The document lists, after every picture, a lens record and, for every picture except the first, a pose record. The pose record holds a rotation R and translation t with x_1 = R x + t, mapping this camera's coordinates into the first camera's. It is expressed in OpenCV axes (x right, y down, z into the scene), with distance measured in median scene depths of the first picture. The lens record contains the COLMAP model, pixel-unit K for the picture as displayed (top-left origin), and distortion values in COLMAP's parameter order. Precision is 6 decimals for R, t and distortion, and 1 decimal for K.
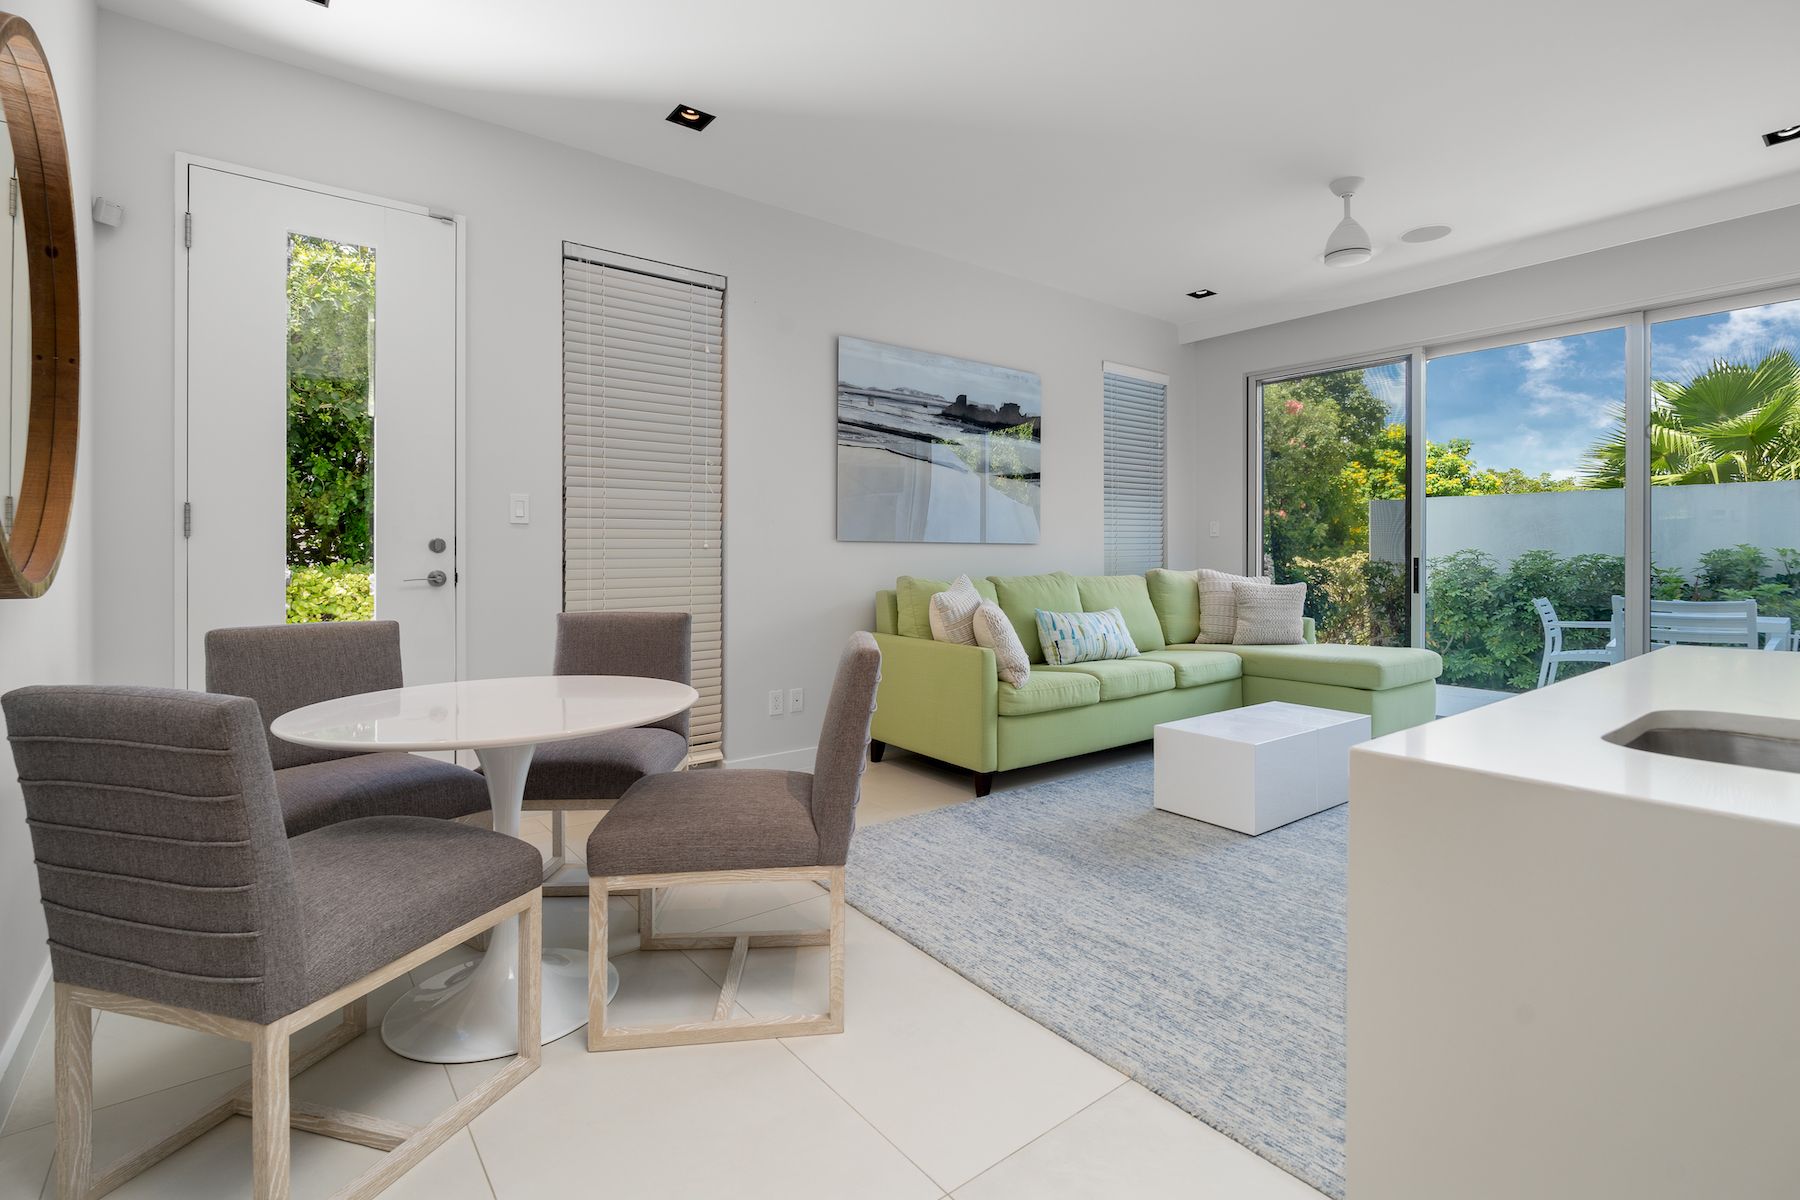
lens RADIAL K [[789.2, 0, 922.0], [0, 789.2, 596.8], [0, 0, 1]] dist [-0.001822, -0.000839]
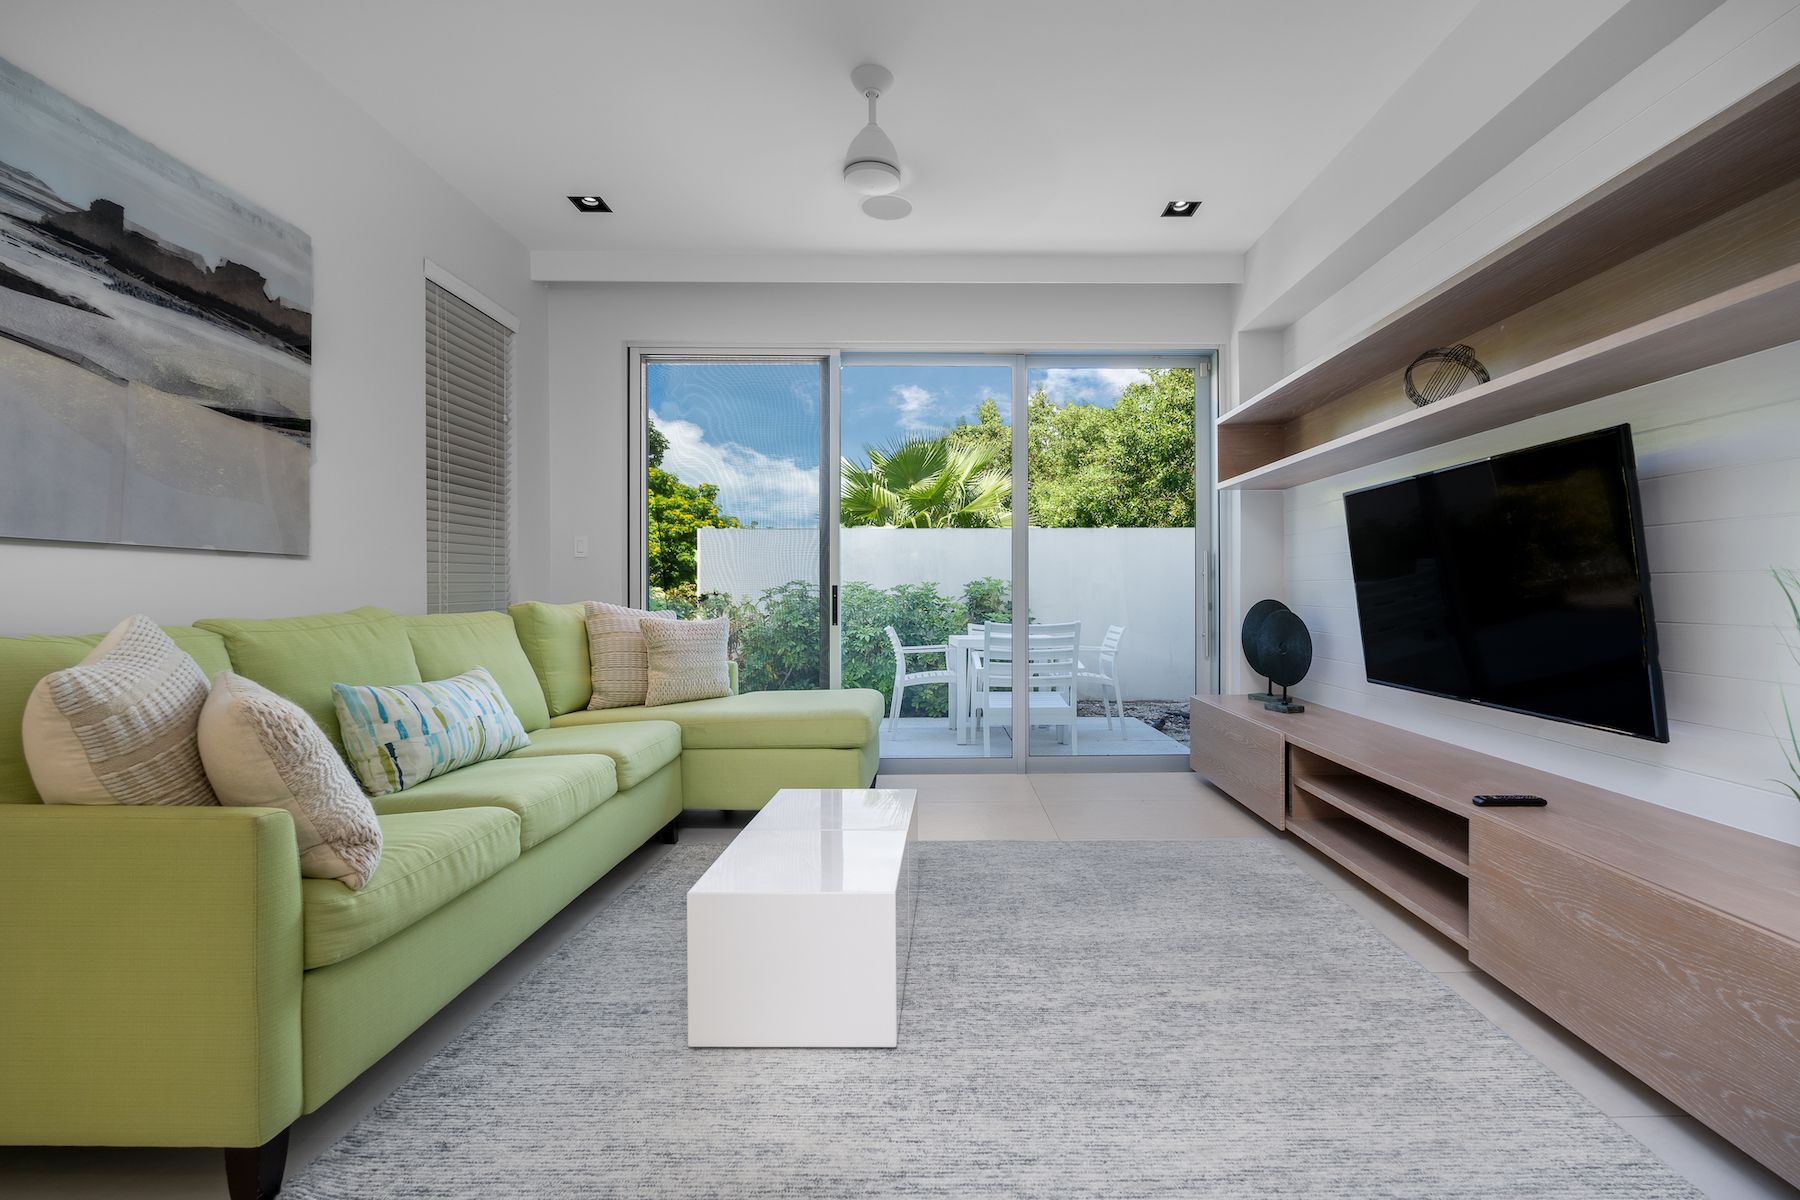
lens RADIAL K [[789.2, 0, 922.0], [0, 789.2, 596.8], [0, 0, 1]] dist [-0.001822, -0.000839]
pose [[0.611778, -0.005254, 0.791012, -0.018023], [0.042017, 0.998782, -0.025863, -0.009766], [-0.789913, 0.049058, 0.611253, 0.385559]]
